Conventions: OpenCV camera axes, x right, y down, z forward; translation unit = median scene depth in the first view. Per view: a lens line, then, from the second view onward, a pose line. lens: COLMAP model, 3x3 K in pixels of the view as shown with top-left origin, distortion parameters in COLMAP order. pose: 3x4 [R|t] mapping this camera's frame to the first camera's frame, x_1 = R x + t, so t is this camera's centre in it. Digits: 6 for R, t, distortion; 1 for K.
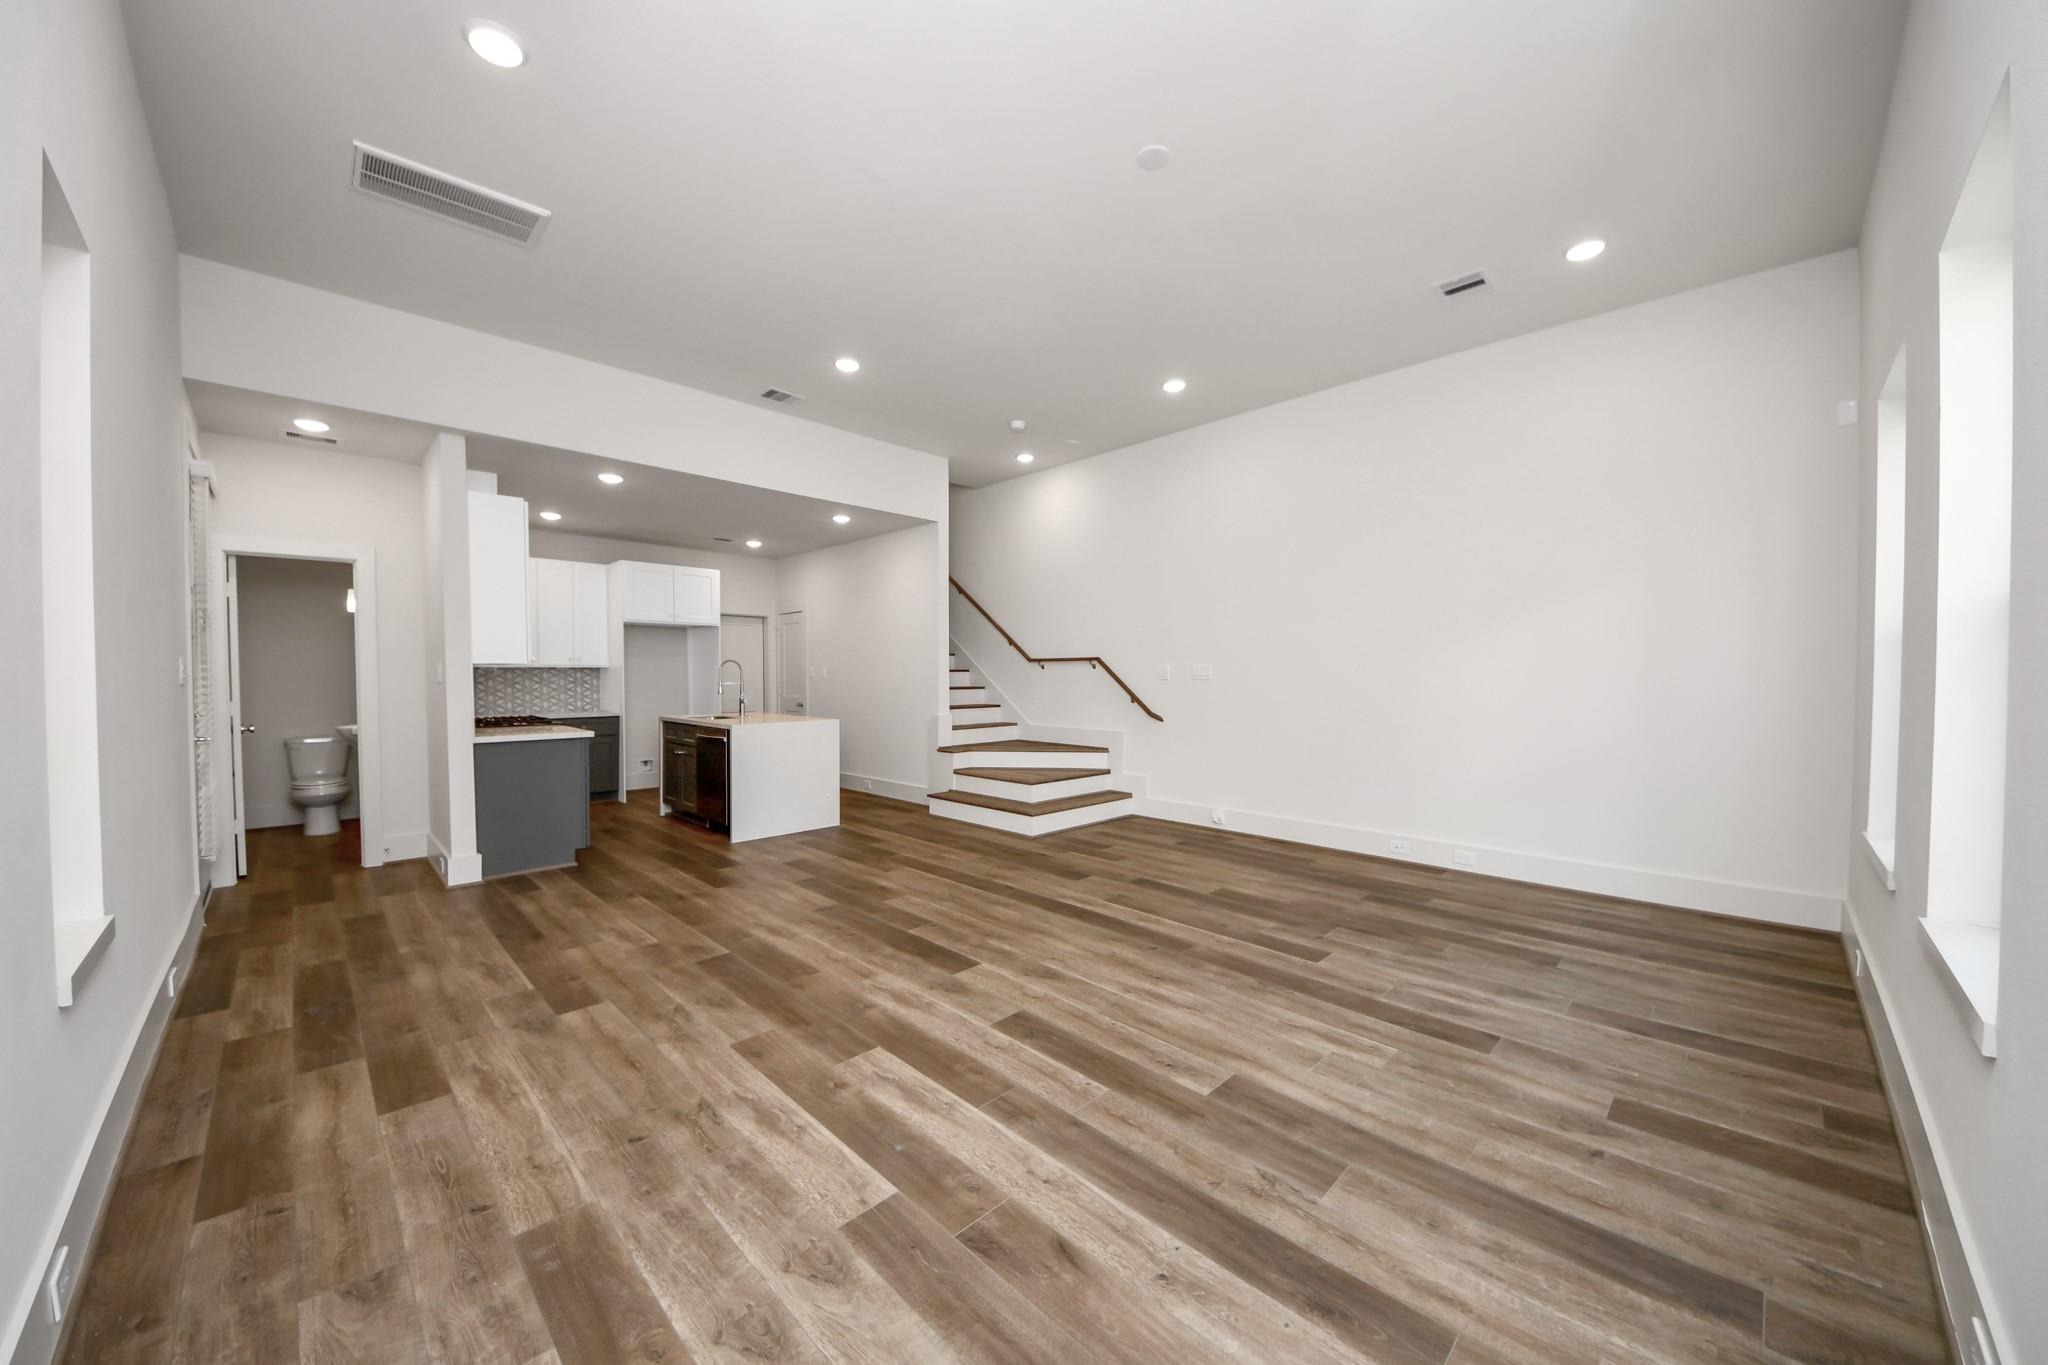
lens RADIAL K [[743.9, 0, 1023.6], [0, 743.9, 679.7], [0, 0, 1]] dist [-0.019921, -0.000328]
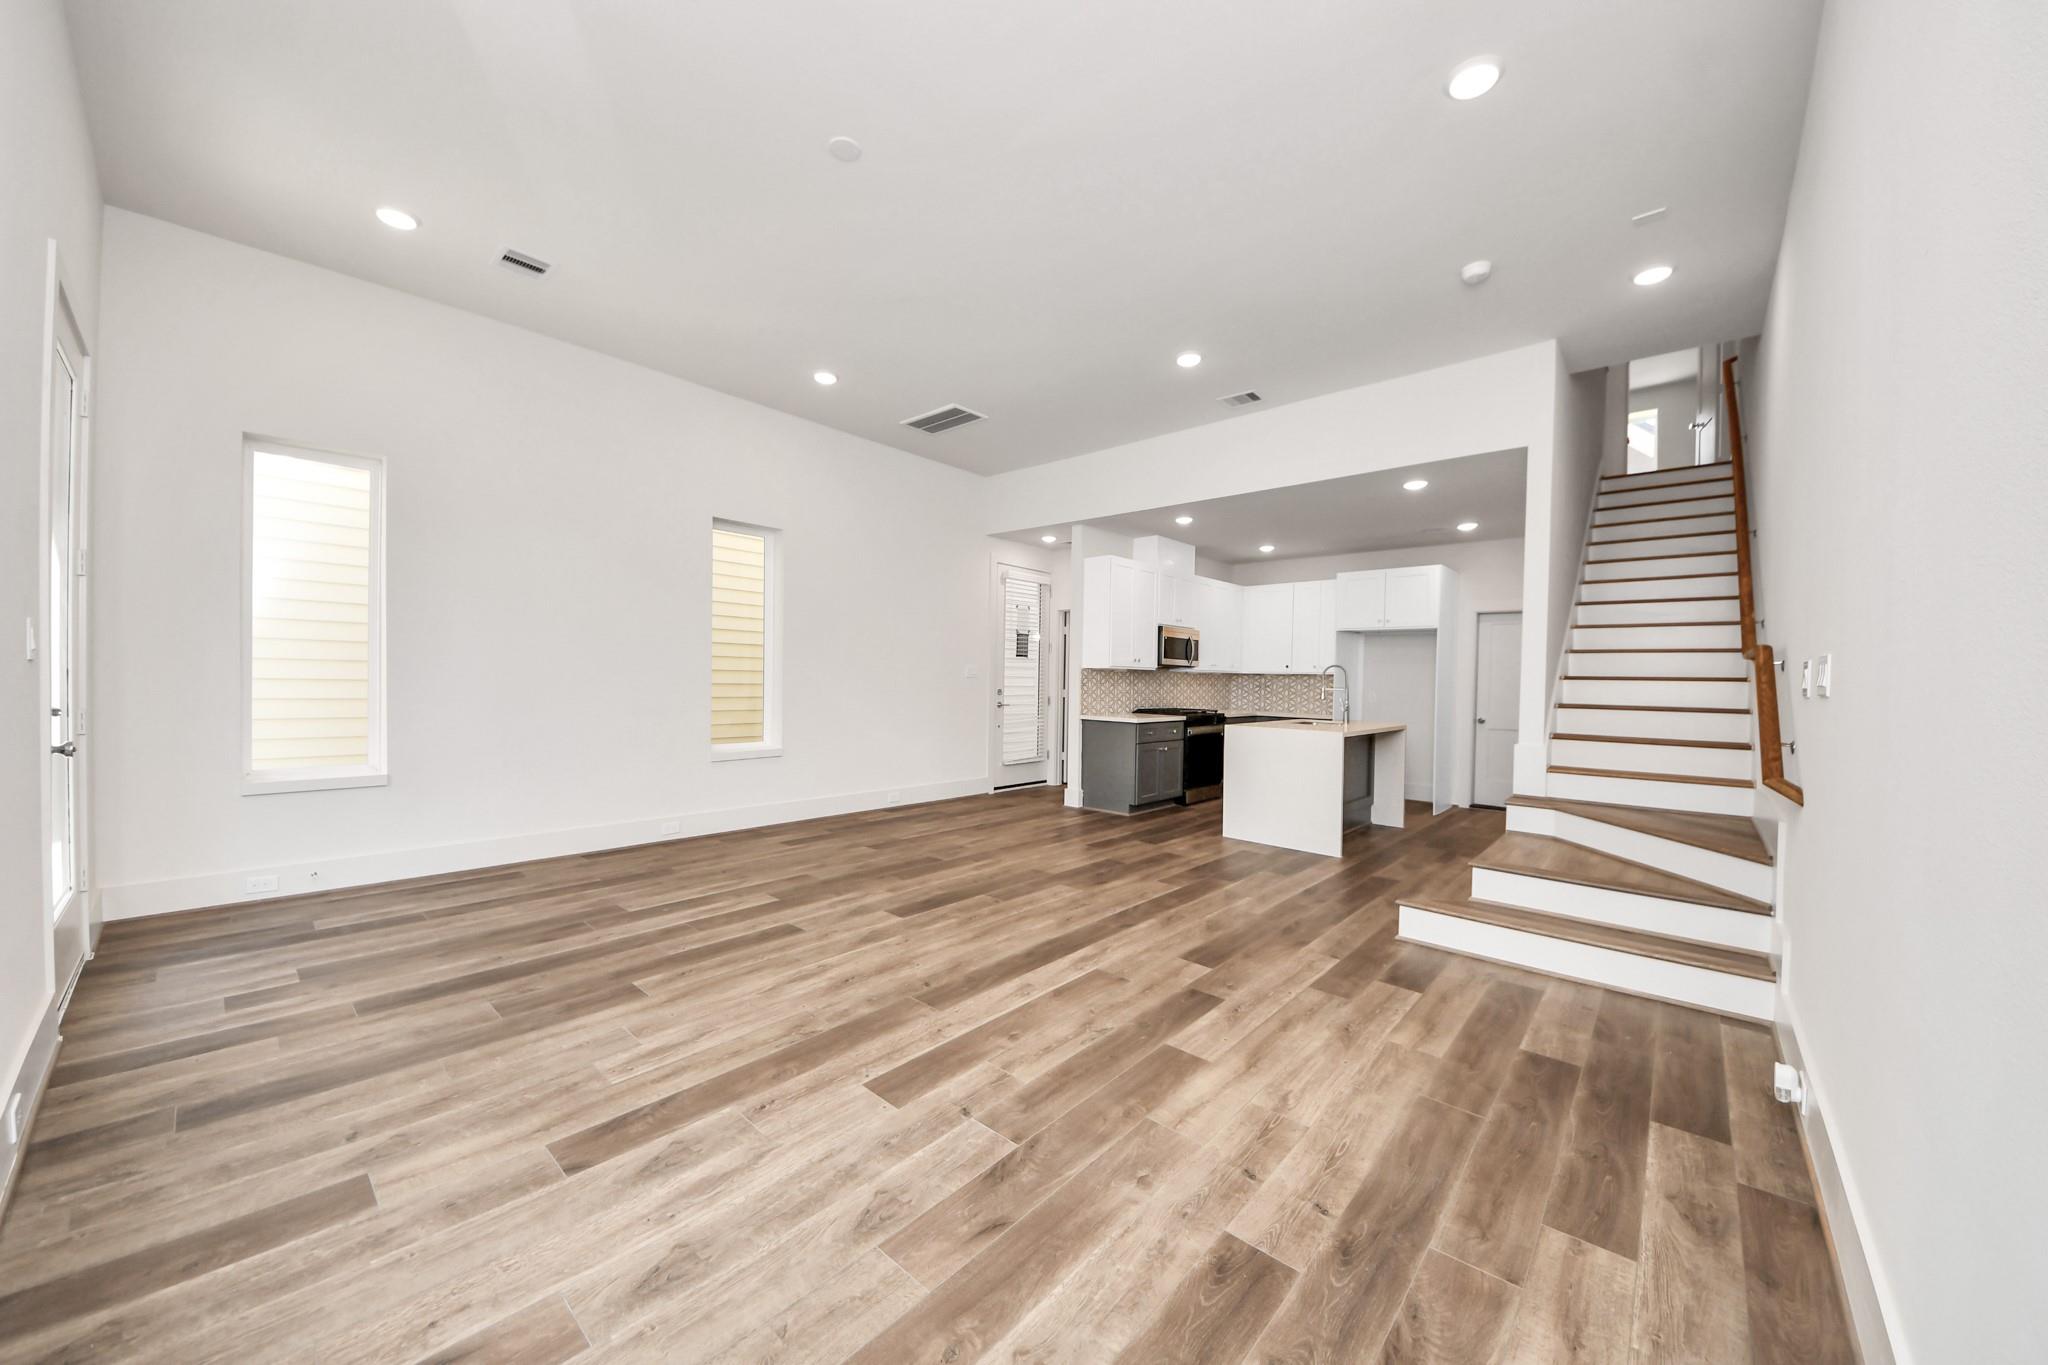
lens RADIAL K [[743.9, 0, 1022.3], [0, 743.9, 680.5], [0, 0, 1]] dist [-0.019921, -0.000328]
pose [[0.062610, 0.017437, -0.997886, 1.483650], [-0.034736, 0.999280, 0.015282, -0.013698], [0.997433, 0.033705, 0.063171, 1.489885]]
